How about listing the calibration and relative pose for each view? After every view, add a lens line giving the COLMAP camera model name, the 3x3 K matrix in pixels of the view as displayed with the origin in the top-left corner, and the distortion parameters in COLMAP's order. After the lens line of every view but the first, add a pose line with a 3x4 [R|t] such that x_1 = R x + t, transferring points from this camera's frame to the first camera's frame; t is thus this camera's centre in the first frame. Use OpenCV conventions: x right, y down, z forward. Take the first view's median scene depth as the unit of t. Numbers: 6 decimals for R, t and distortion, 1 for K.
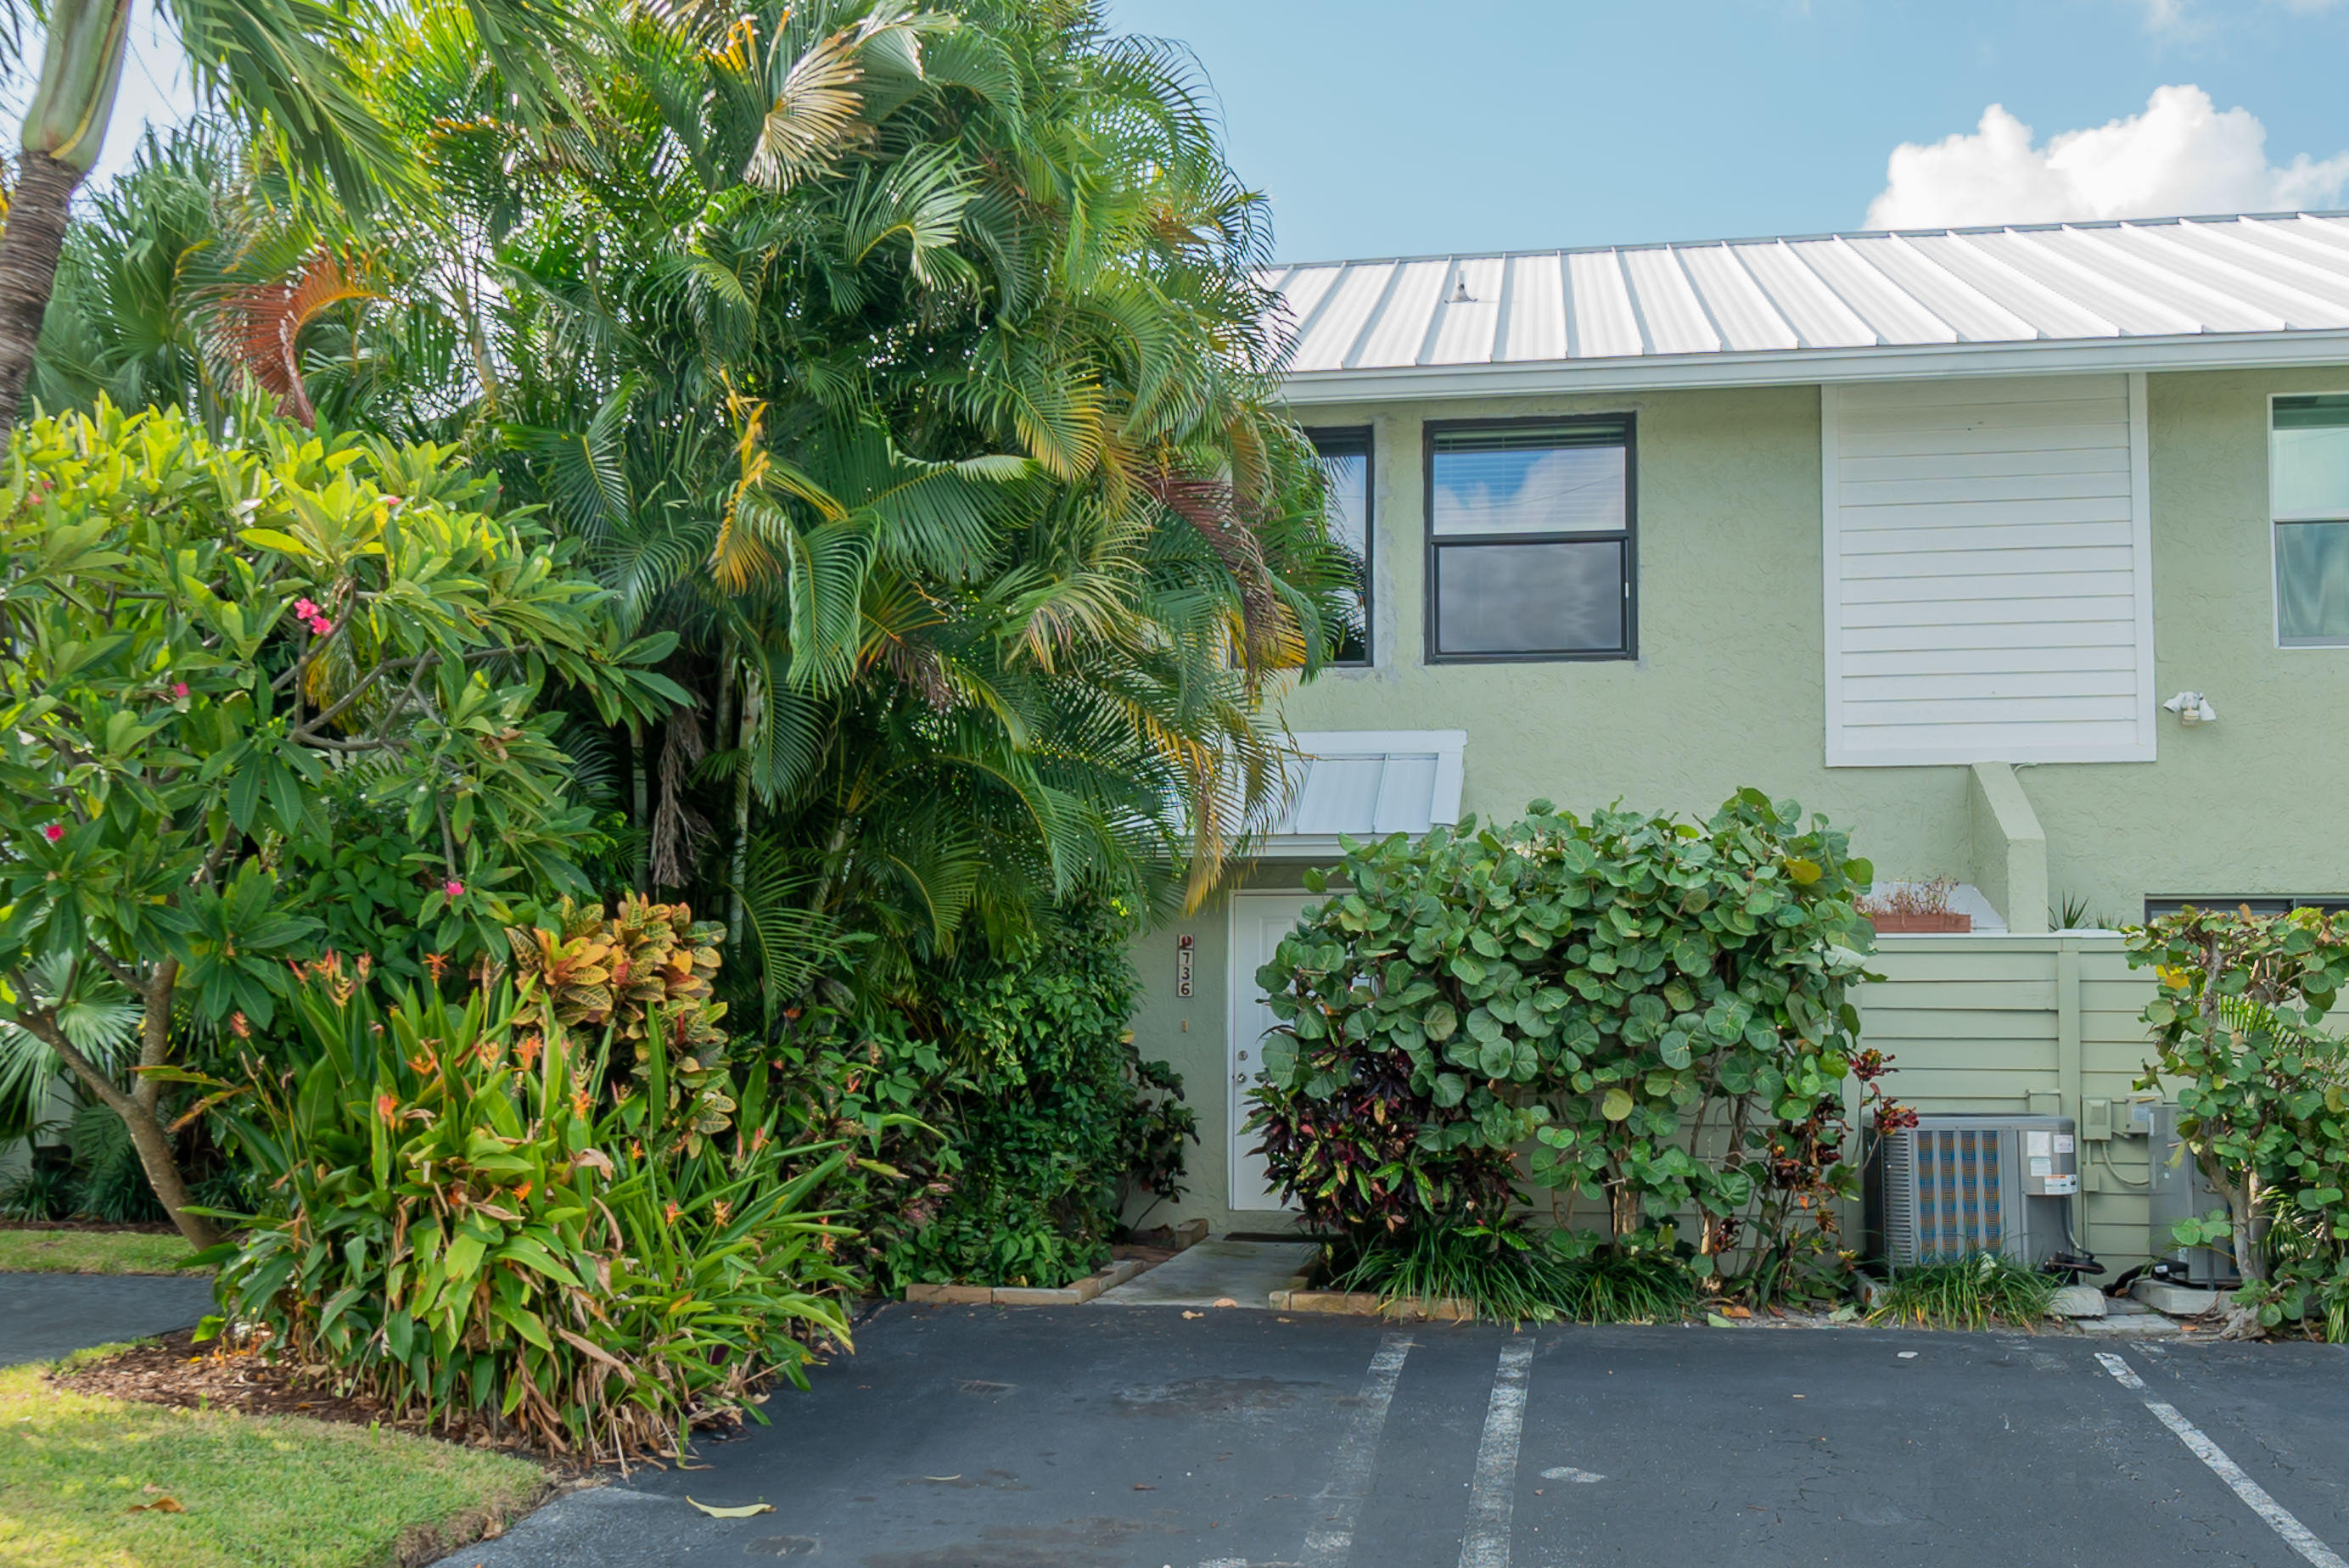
lens RADIAL K [[2254.6, 0, 1174.5], [0, 2254.6, 784.0], [0, 0, 1]] dist [0.018096, 0.004915]
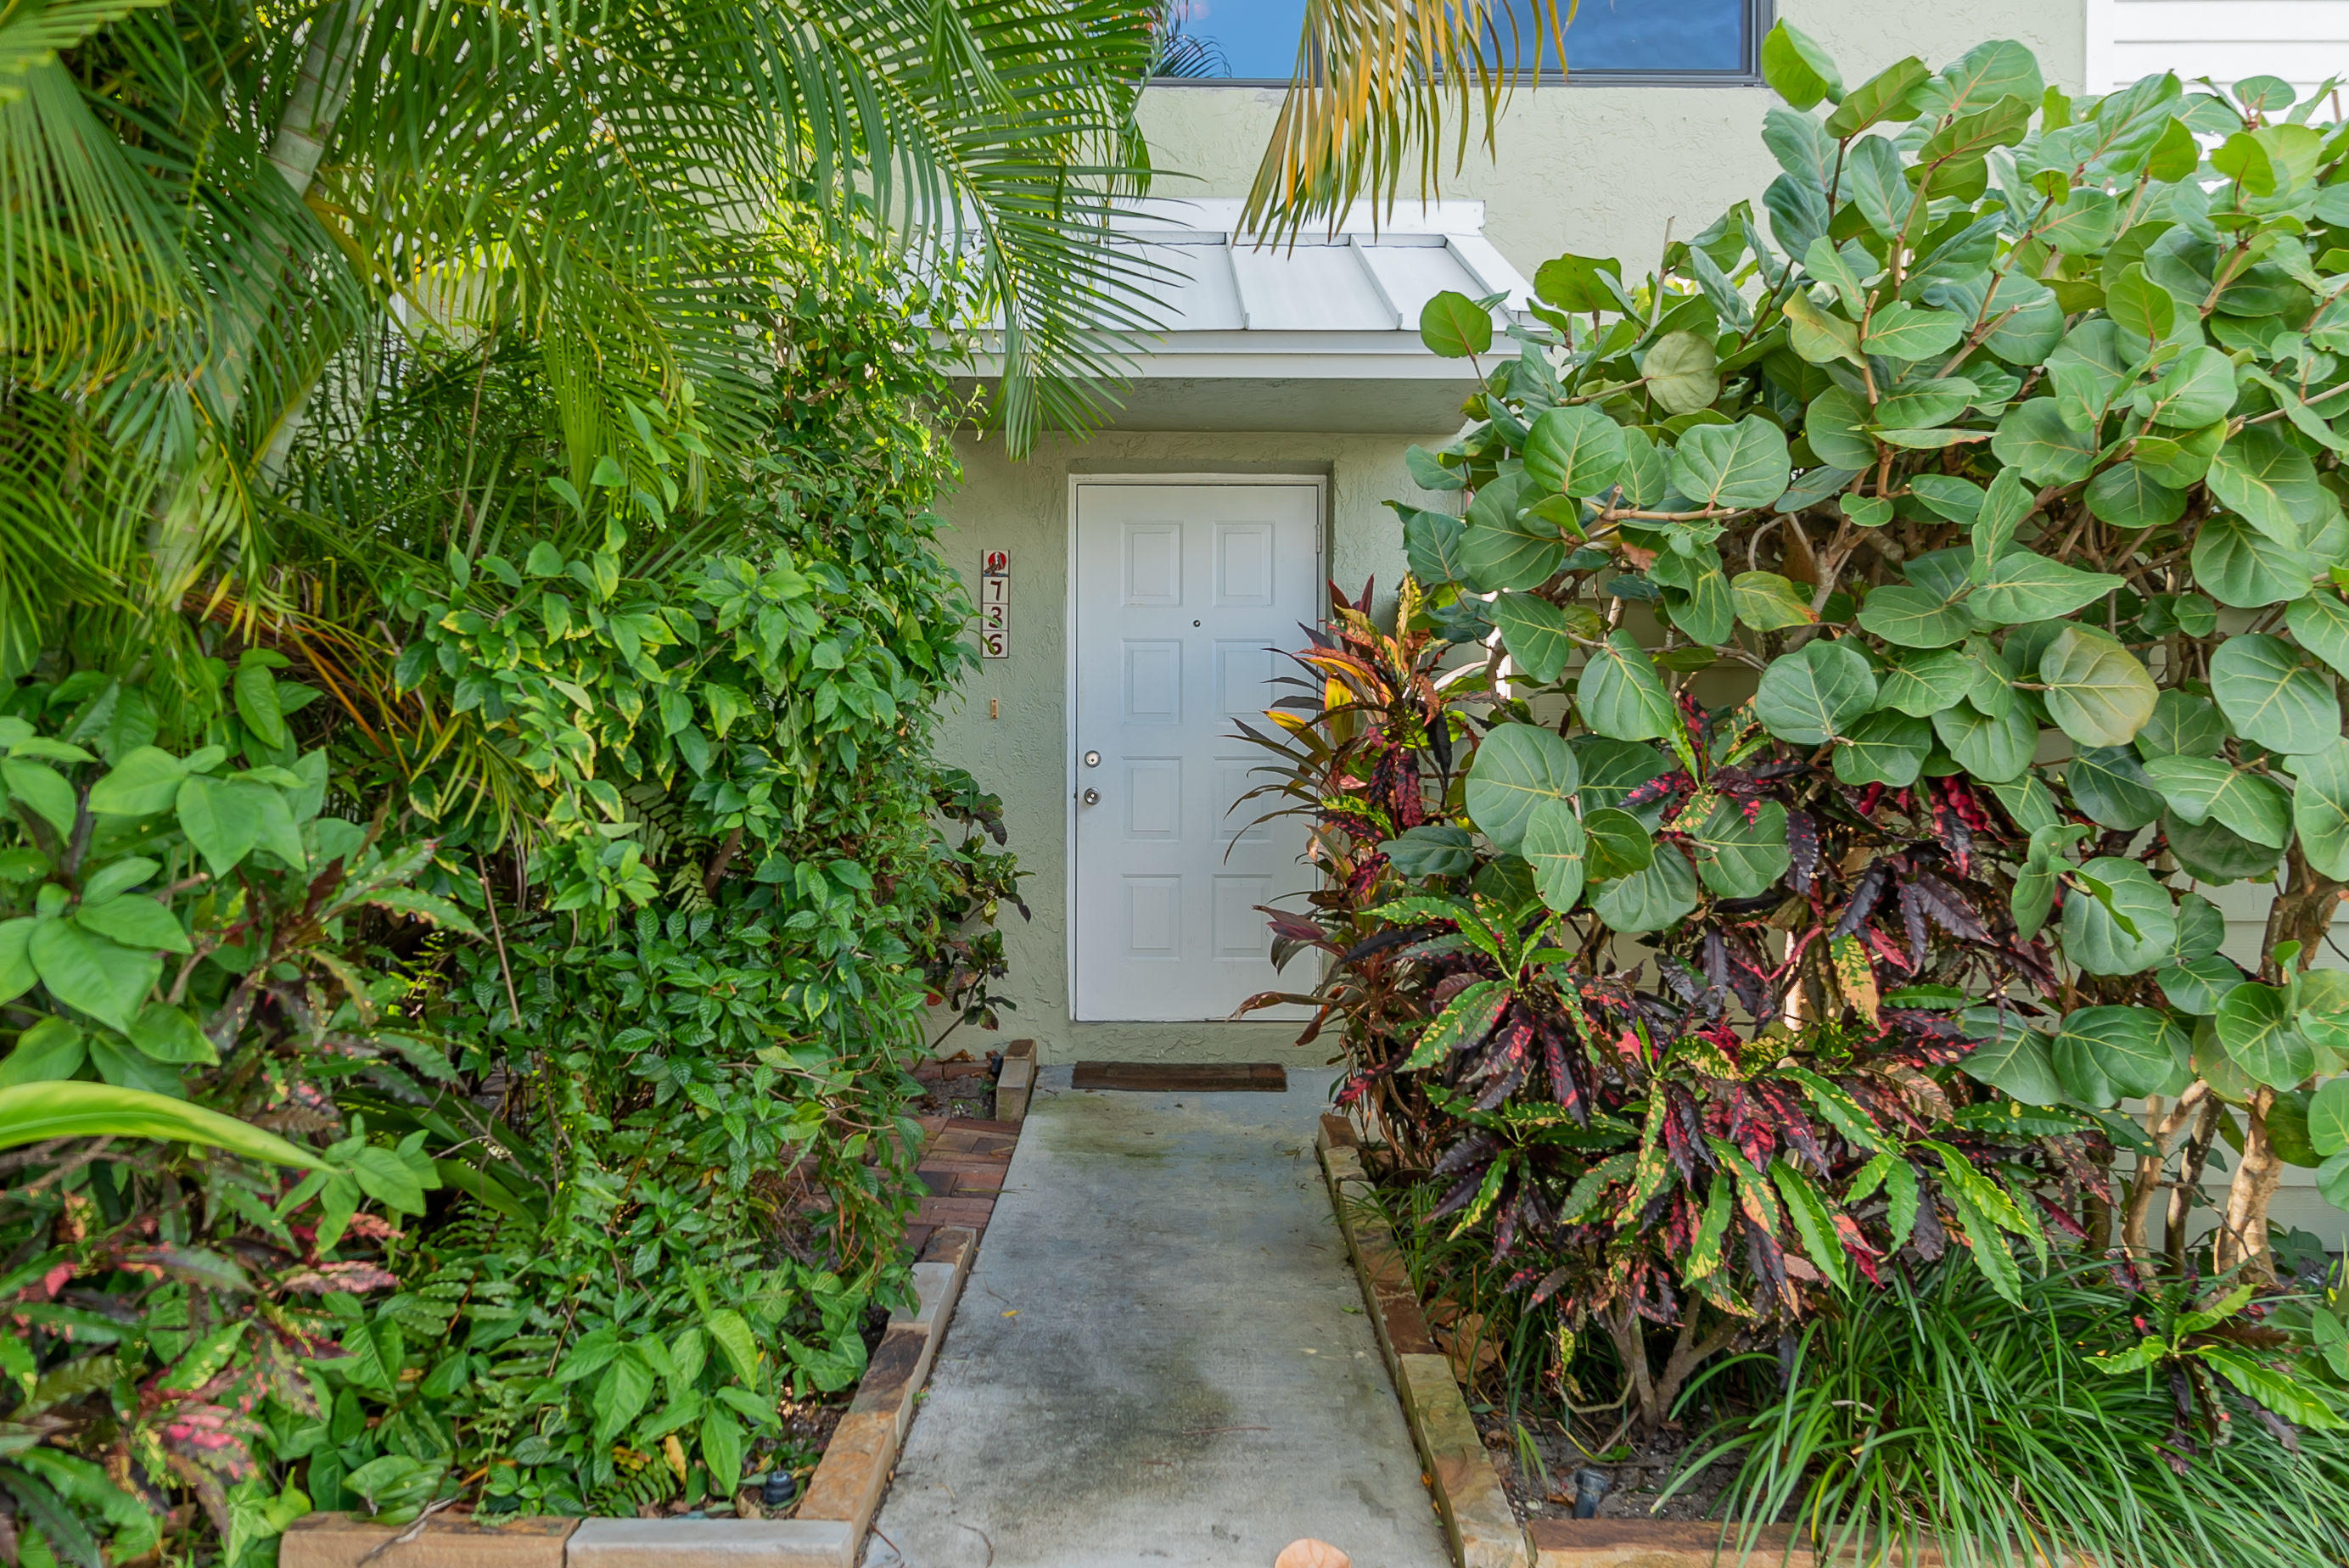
lens RADIAL K [[2254.6, 0, 1174.5], [0, 2254.6, 784.0], [0, 0, 1]] dist [0.018096, 0.004915]
pose [[0.992013, -0.002397, 0.126111, -0.034182], [-0.014980, 0.990504, 0.136668, 0.072073], [-0.125241, -0.137466, 0.982557, 0.653422]]
